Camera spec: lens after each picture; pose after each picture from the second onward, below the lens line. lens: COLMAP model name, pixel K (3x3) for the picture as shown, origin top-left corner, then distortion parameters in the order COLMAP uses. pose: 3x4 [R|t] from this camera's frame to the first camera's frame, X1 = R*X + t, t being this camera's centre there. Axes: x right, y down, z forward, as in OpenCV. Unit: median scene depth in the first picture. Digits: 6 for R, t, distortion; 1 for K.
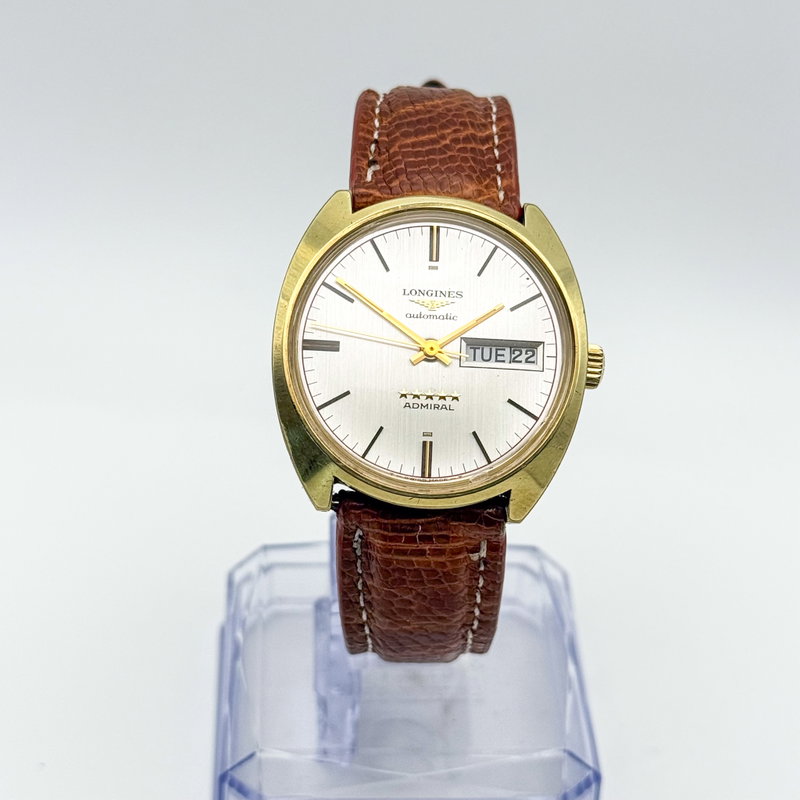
lens RADIAL K [[1881.6, 0, 400.0], [0, 1881.6, 400.0], [0, 0, 1]] dist [0.101283, -0.217253]
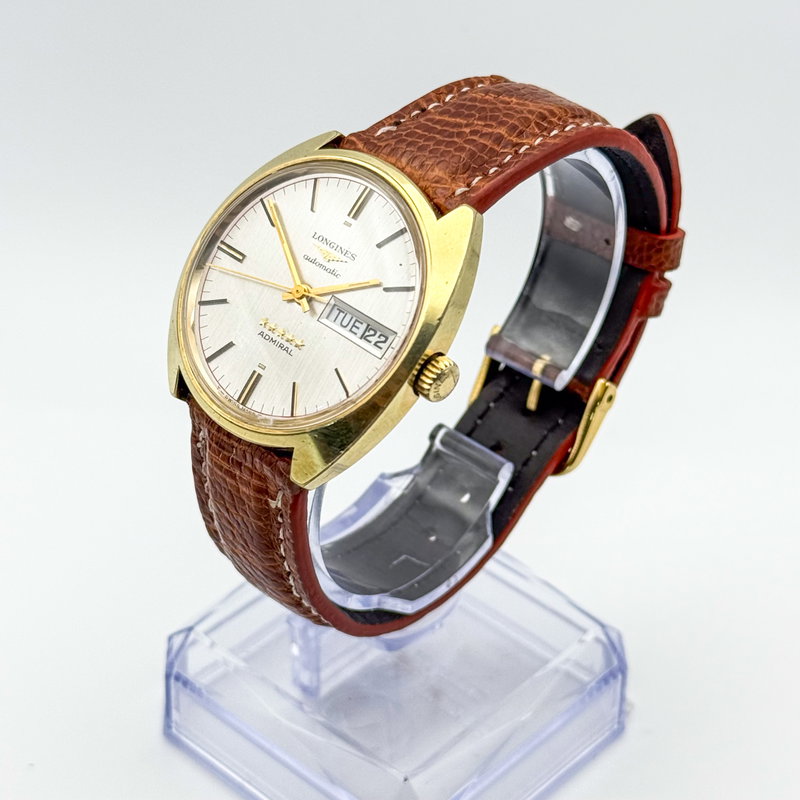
lens RADIAL K [[1881.6, 0, 400.0], [0, 1881.6, 400.0], [0, 0, 1]] dist [0.101283, -0.217253]
pose [[0.713174, 0.395161, -0.578992, 0.657841], [-0.419478, 0.902335, 0.099149, -0.096833], [0.561624, 0.172164, 0.809282, 0.213200]]
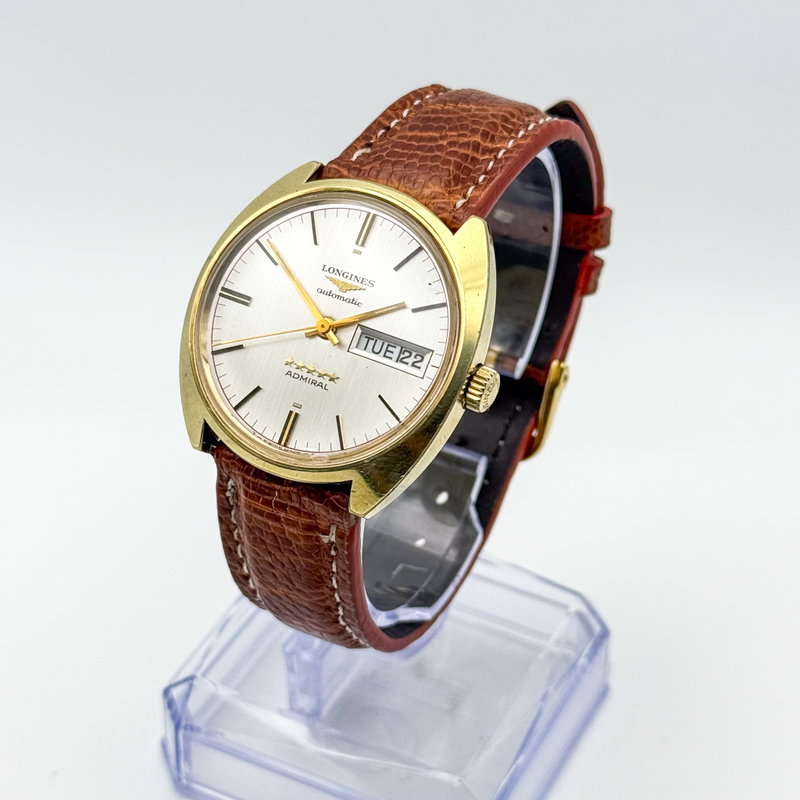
lens RADIAL K [[1881.6, 0, 400.0], [0, 1881.6, 400.0], [0, 0, 1]] dist [0.101283, -0.217253]
pose [[0.875402, 0.269569, -0.401253, 0.465716], [-0.278226, 0.959772, 0.037793, -0.038284], [0.395299, 0.078555, 0.915187, 0.084352]]
